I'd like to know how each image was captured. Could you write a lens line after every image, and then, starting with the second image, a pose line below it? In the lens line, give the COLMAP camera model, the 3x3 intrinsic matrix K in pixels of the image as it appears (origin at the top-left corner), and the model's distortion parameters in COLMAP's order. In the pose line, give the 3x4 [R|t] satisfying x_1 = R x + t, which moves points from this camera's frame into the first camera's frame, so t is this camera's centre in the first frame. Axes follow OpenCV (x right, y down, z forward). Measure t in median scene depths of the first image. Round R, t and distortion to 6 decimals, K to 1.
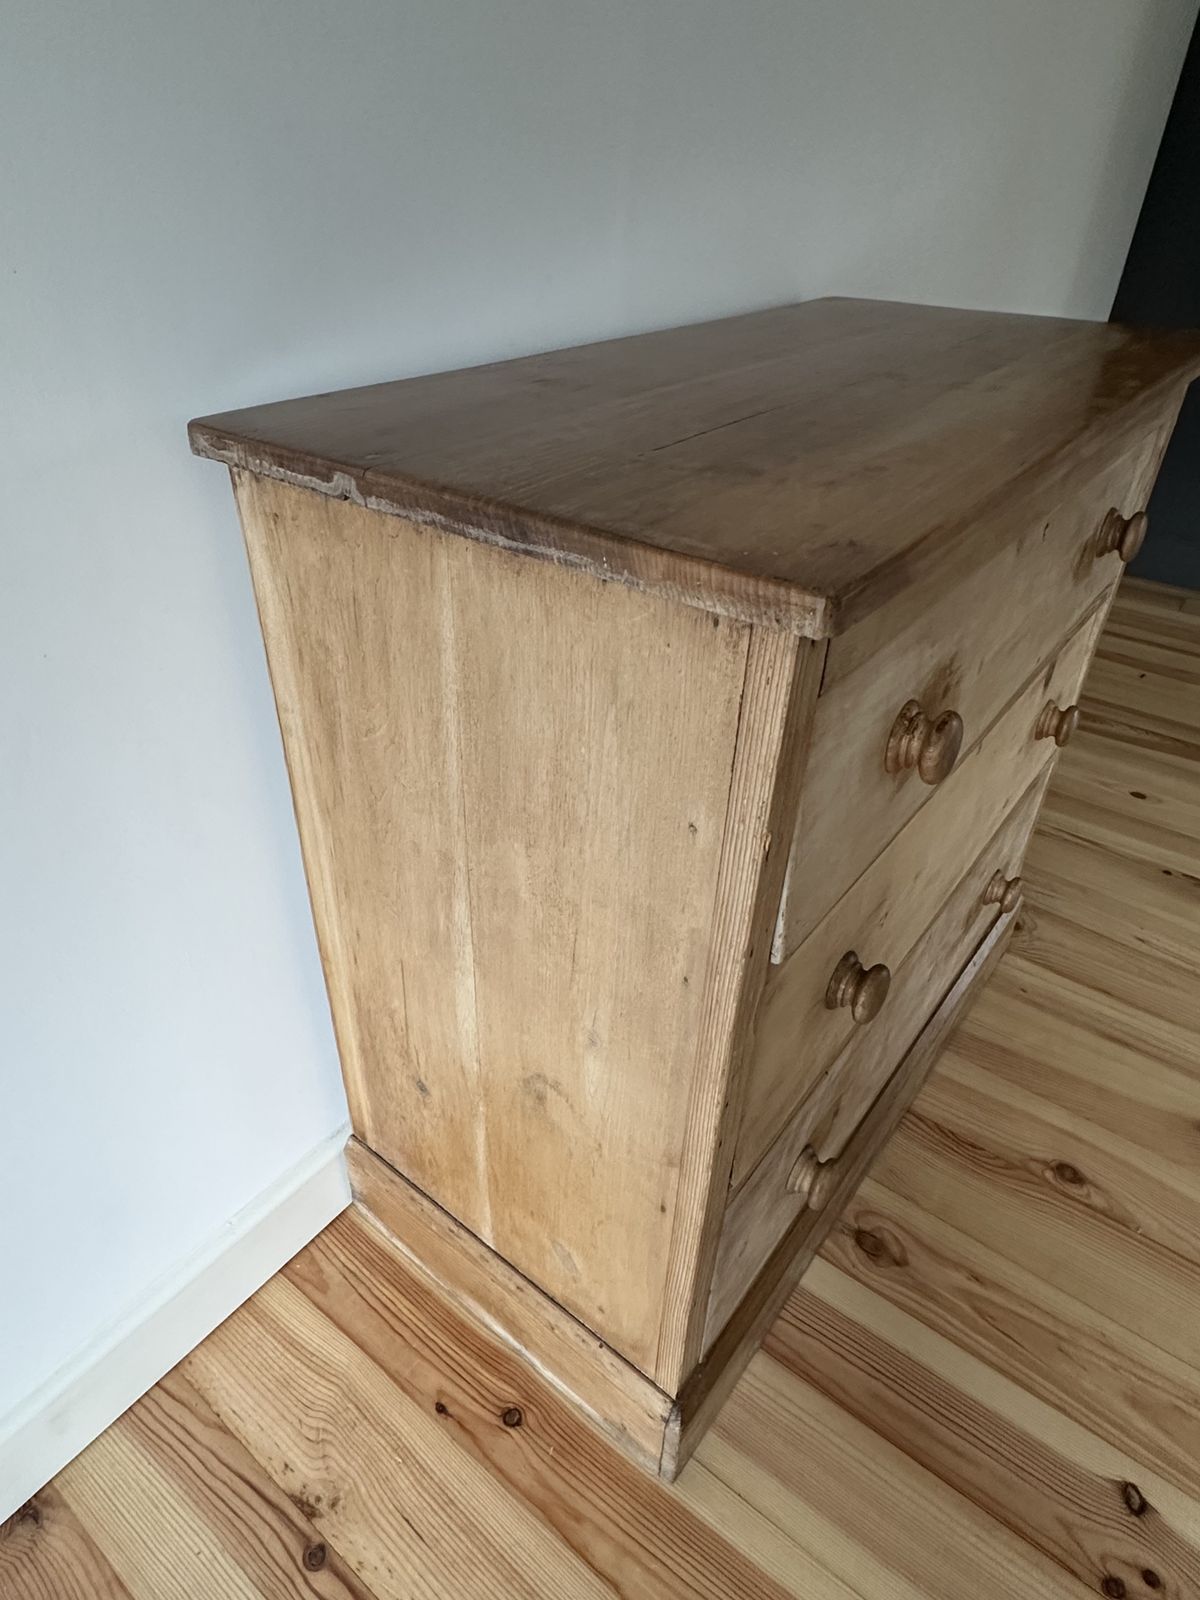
lens RADIAL K [[945.7, 0, 551.0], [0, 945.7, 786.8], [0, 0, 1]] dist [0.003690, -0.001107]
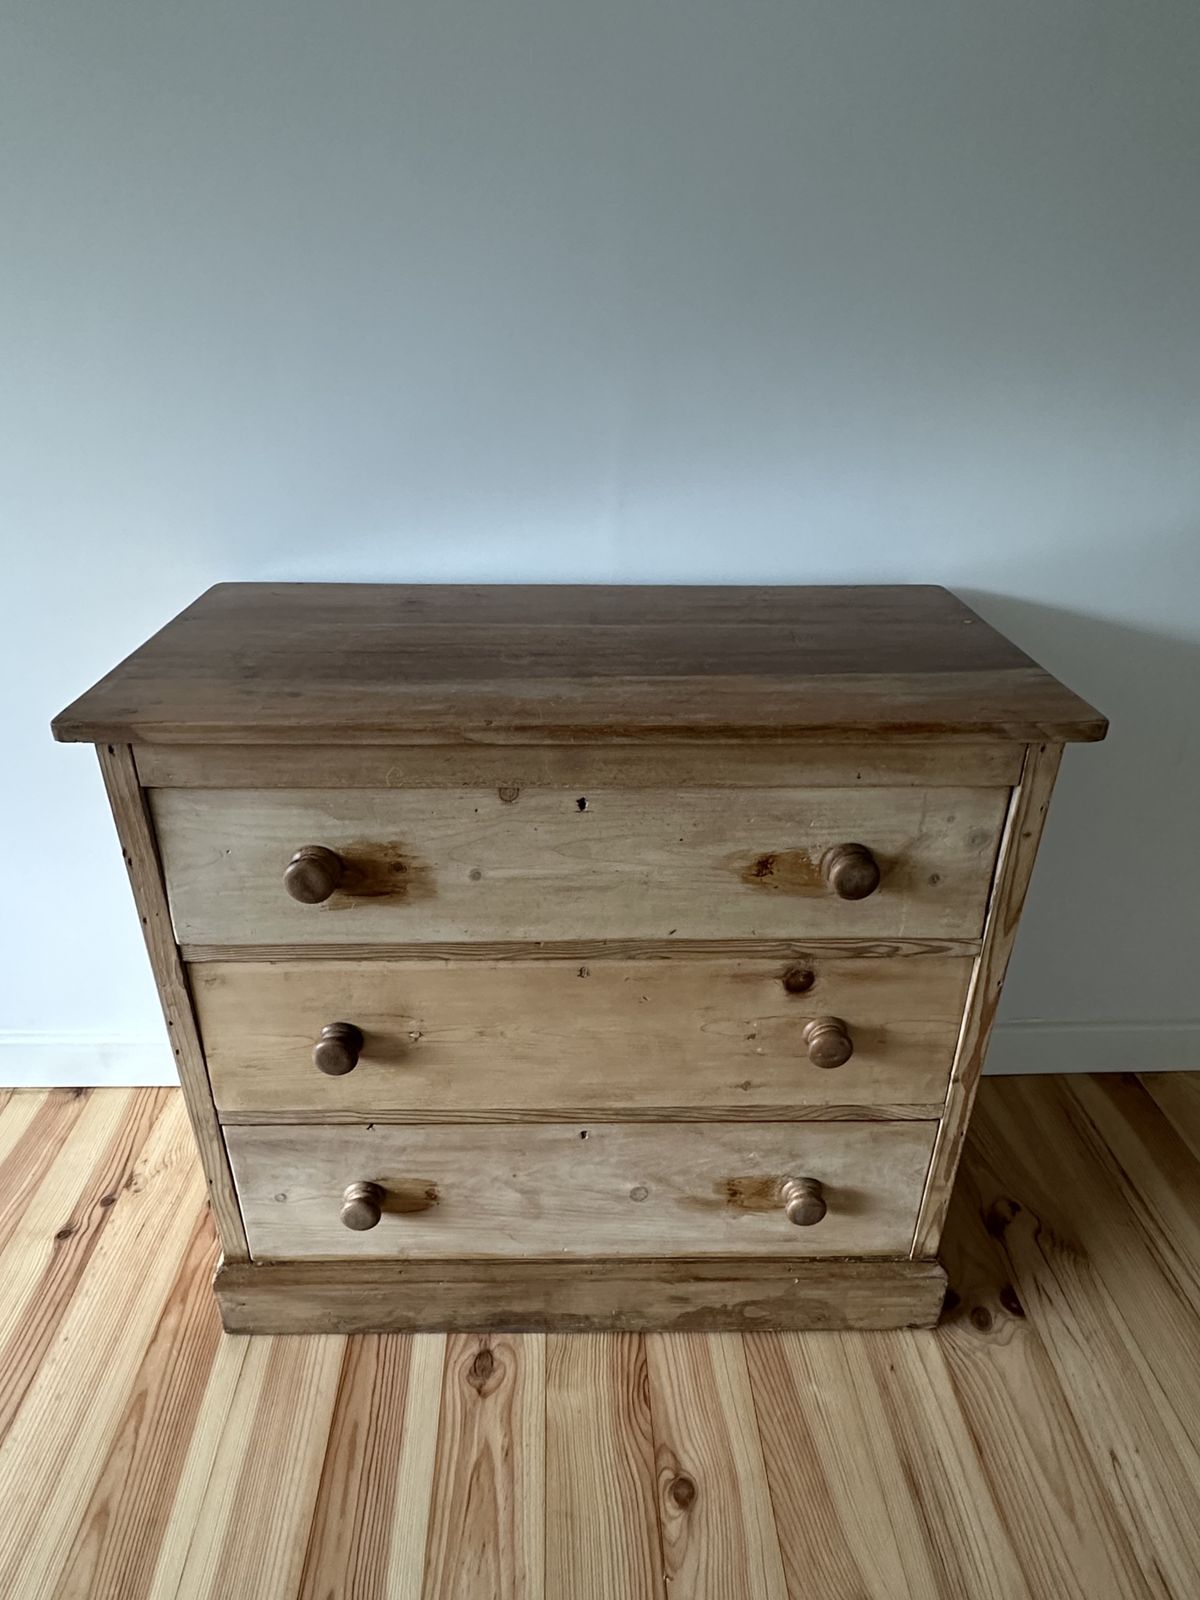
lens RADIAL K [[938.6, 0, 593.8], [0, 938.6, 802.4], [0, 0, 1]] dist [-0.001392, 0.003730]
pose [[0.652083, 0.352505, -0.671214, 1.113873], [-0.424887, 0.903152, 0.061535, -0.296561], [0.627900, 0.245064, 0.738705, 0.104757]]
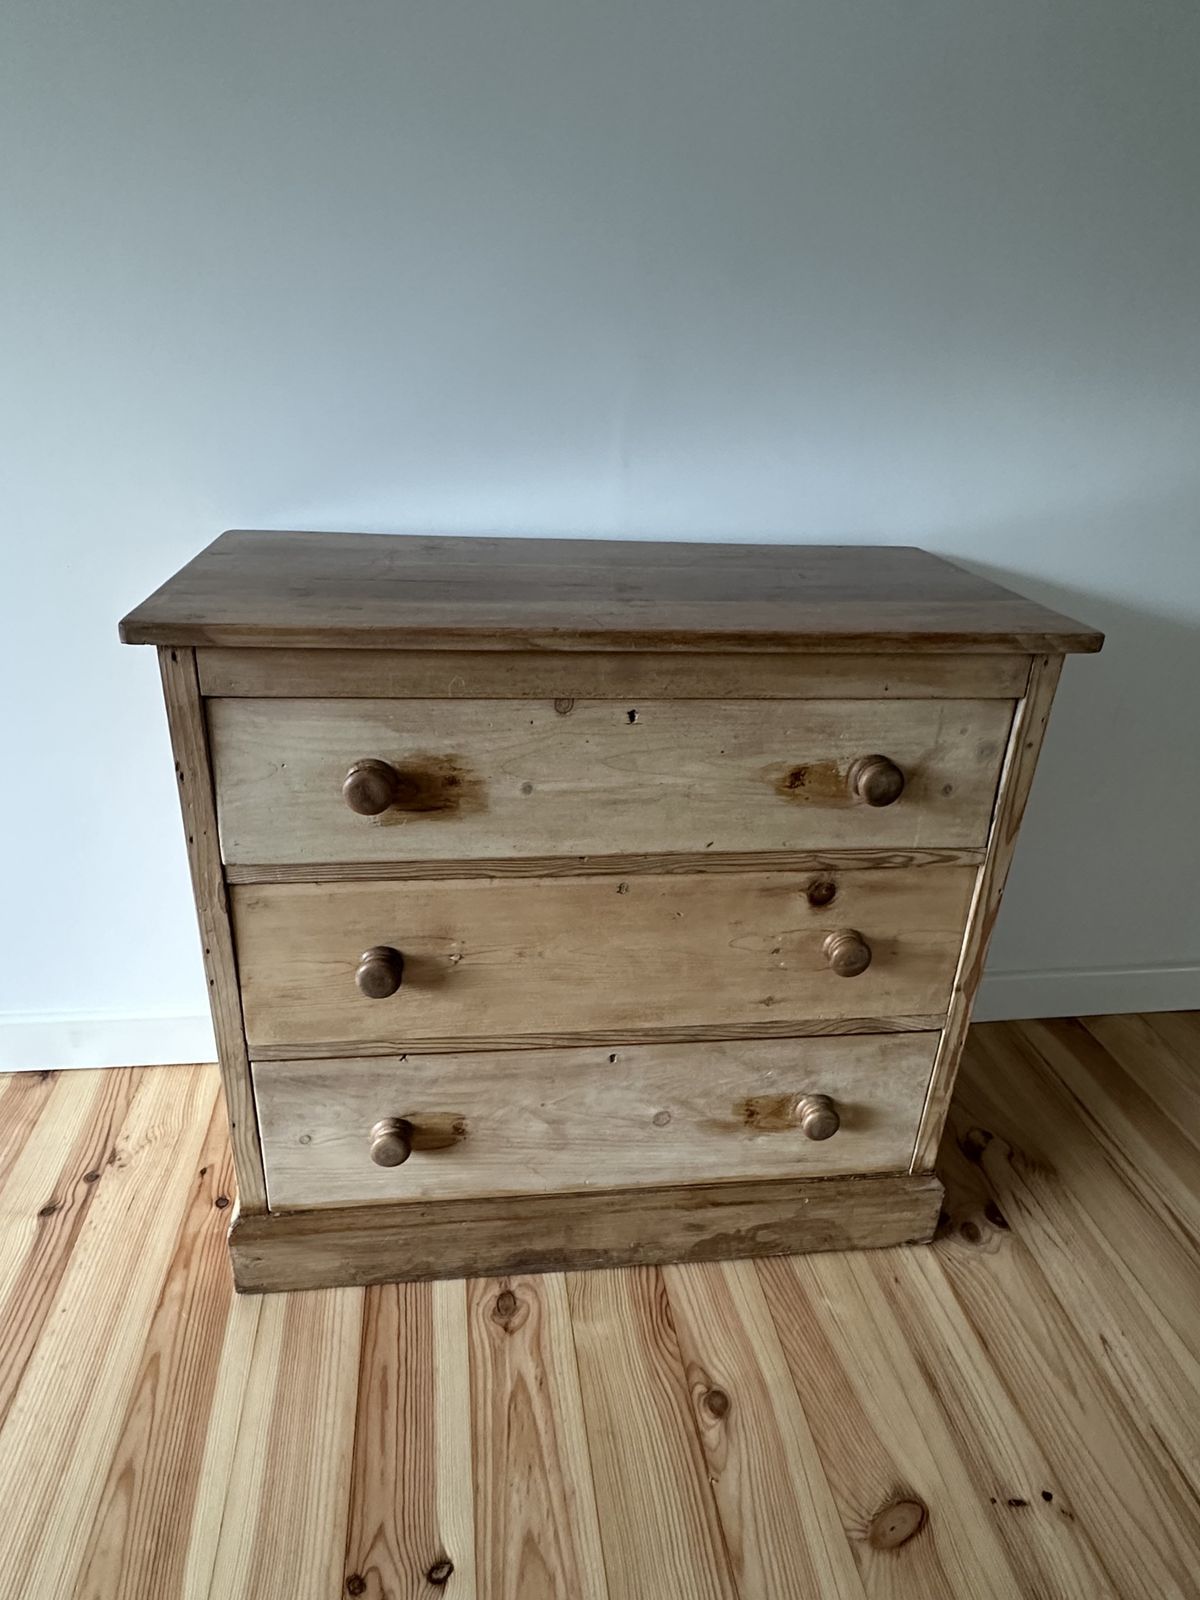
lens RADIAL K [[938.6, 0, 591.7], [0, 938.6, 804.4], [0, 0, 1]] dist [-0.001392, 0.003730]
pose [[0.728741, 0.317571, -0.606700, 1.071105], [-0.414255, 0.909912, -0.021301, -0.096085], [0.545279, 0.266851, 0.794645, 0.001901]]
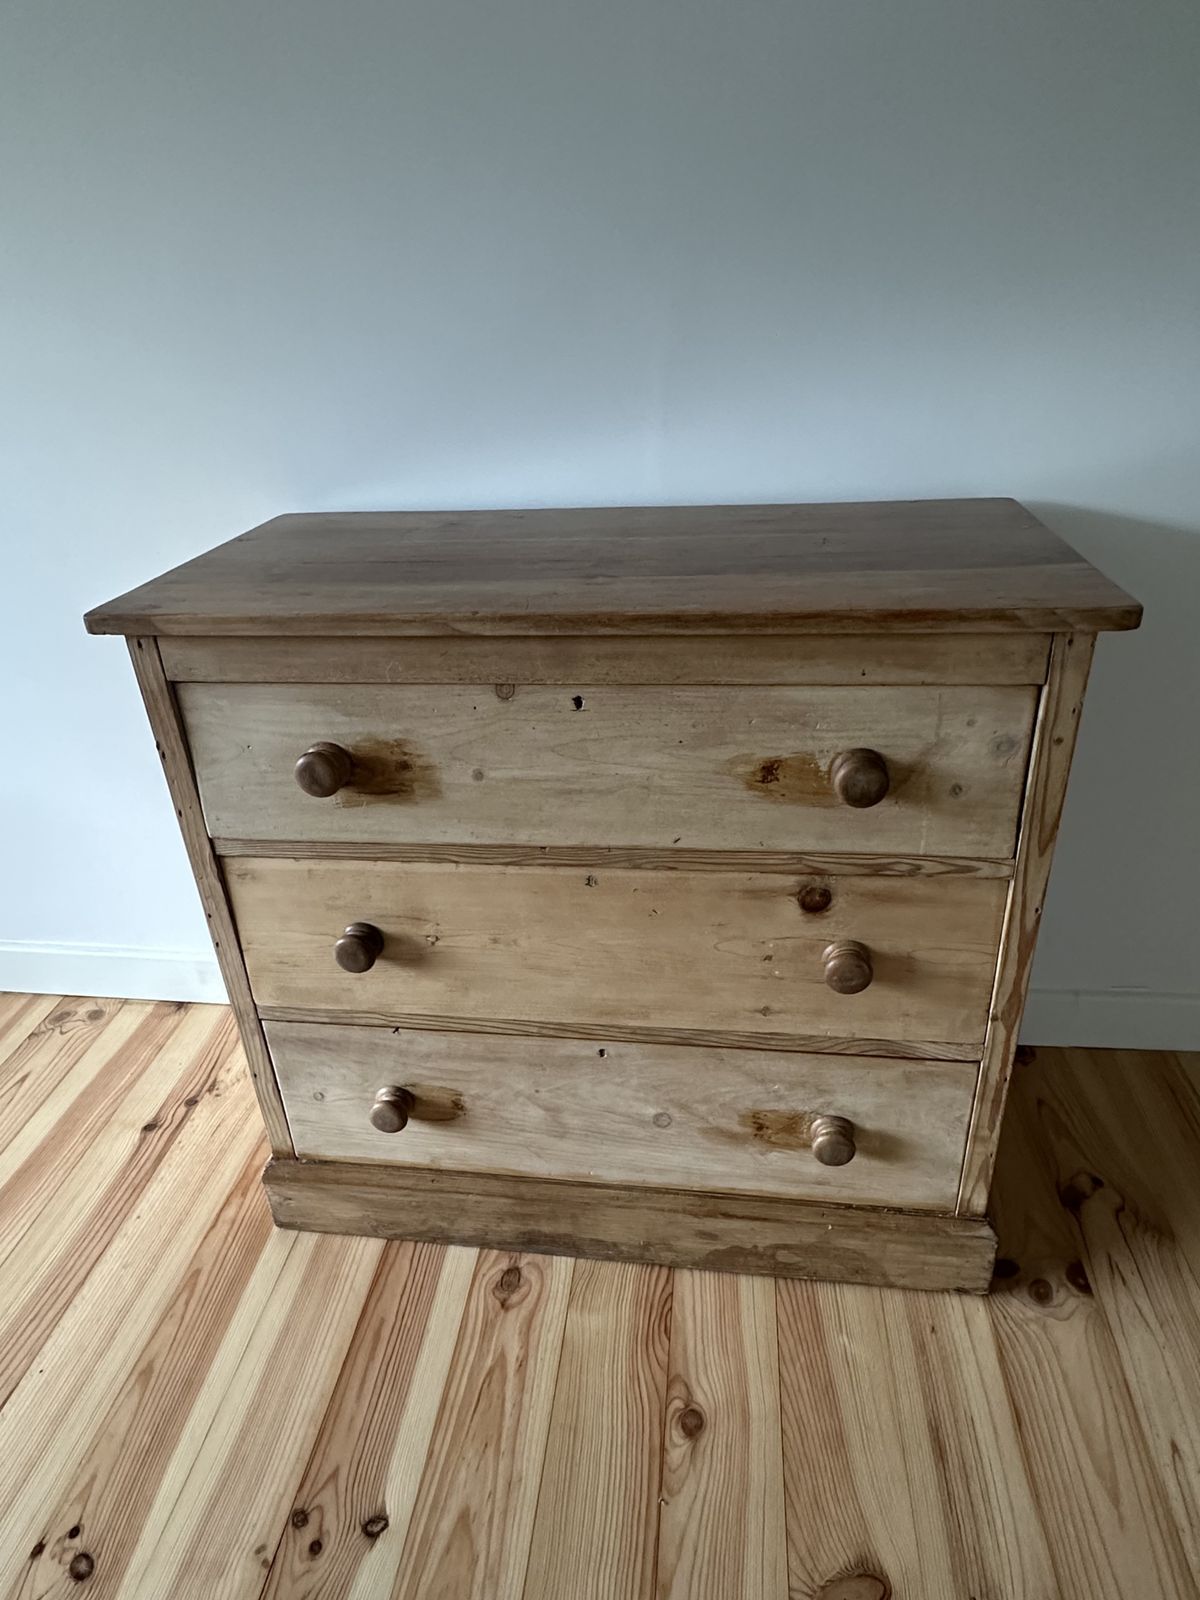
lens RADIAL K [[938.6, 0, 605.8], [0, 938.6, 800.3], [0, 0, 1]] dist [-0.001392, 0.003730]
pose [[0.528374, 0.368041, -0.765093, 1.247432], [-0.429487, 0.893215, 0.133070, -0.280022], [0.732368, 0.258286, 0.630020, 0.260030]]
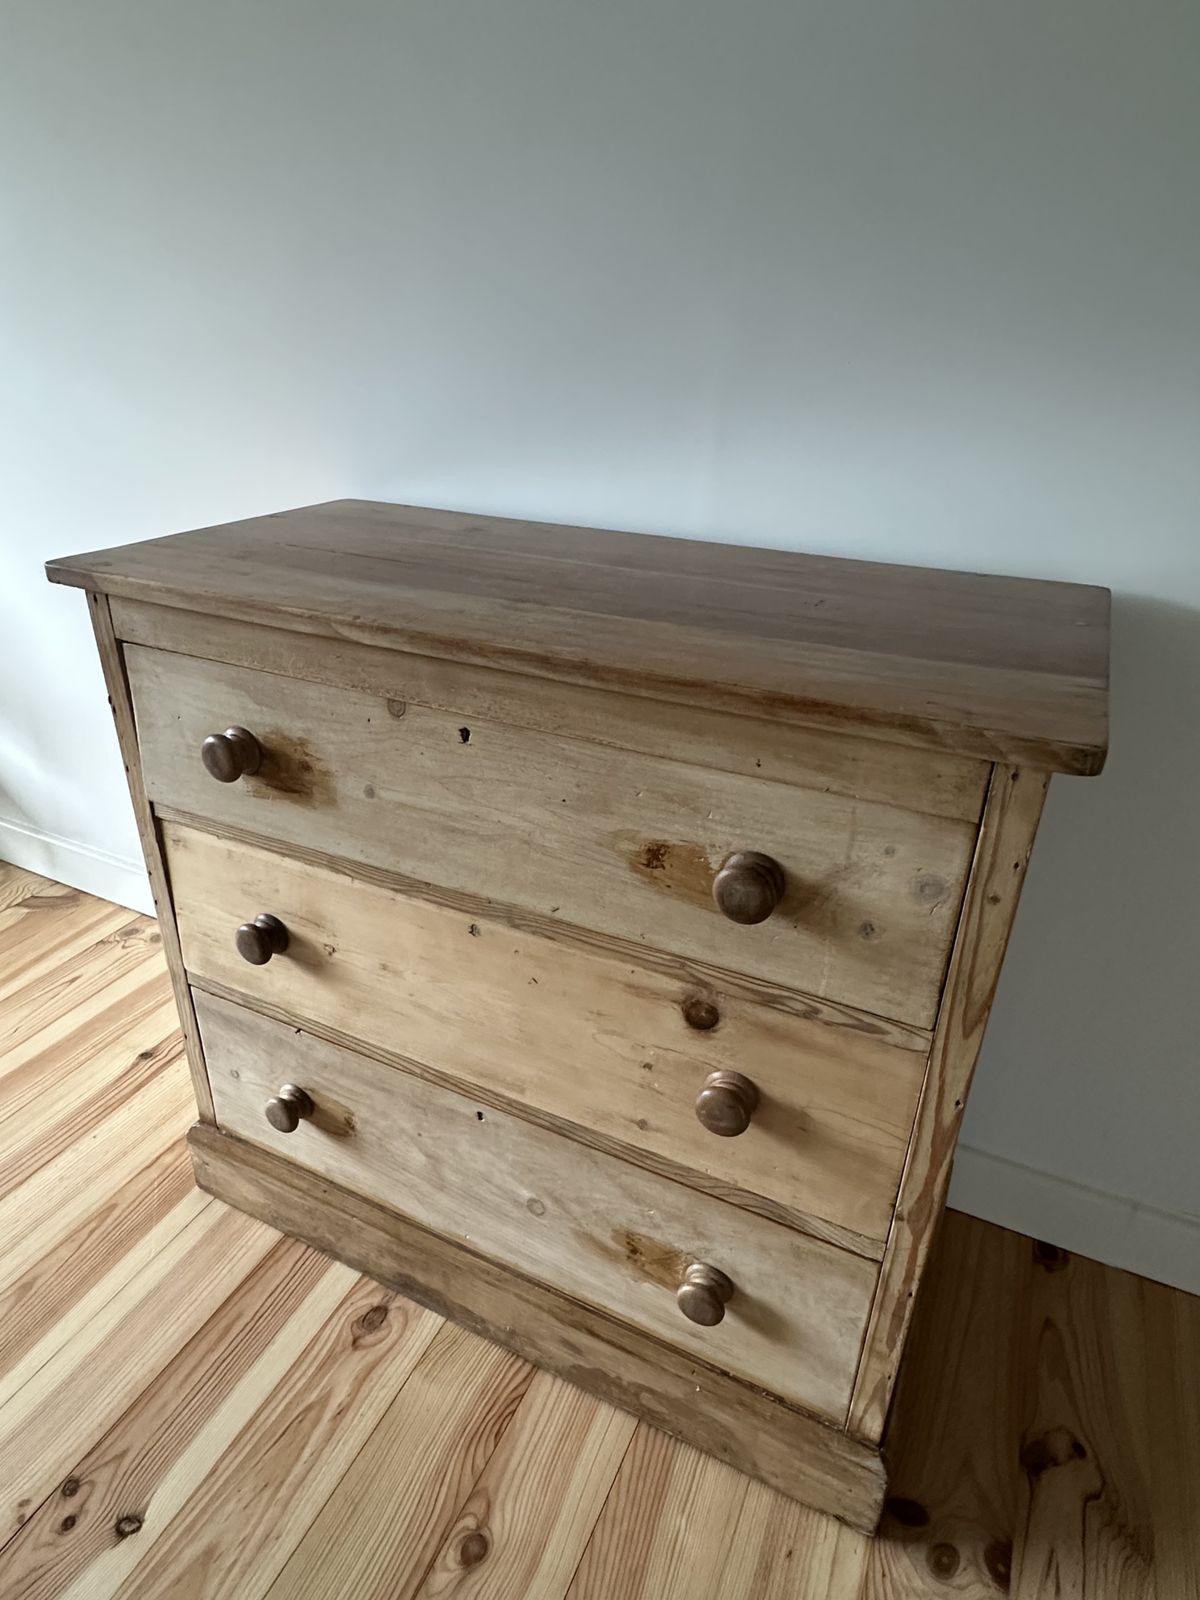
lens RADIAL K [[938.6, 0, 603.7], [0, 938.6, 804.0], [0, 0, 1]] dist [-0.001392, 0.003730]
pose [[0.233277, 0.439557, -0.867394, 1.269548], [-0.558874, 0.790569, 0.250322, -0.473450], [0.795765, 0.426369, 0.430078, 0.587353]]
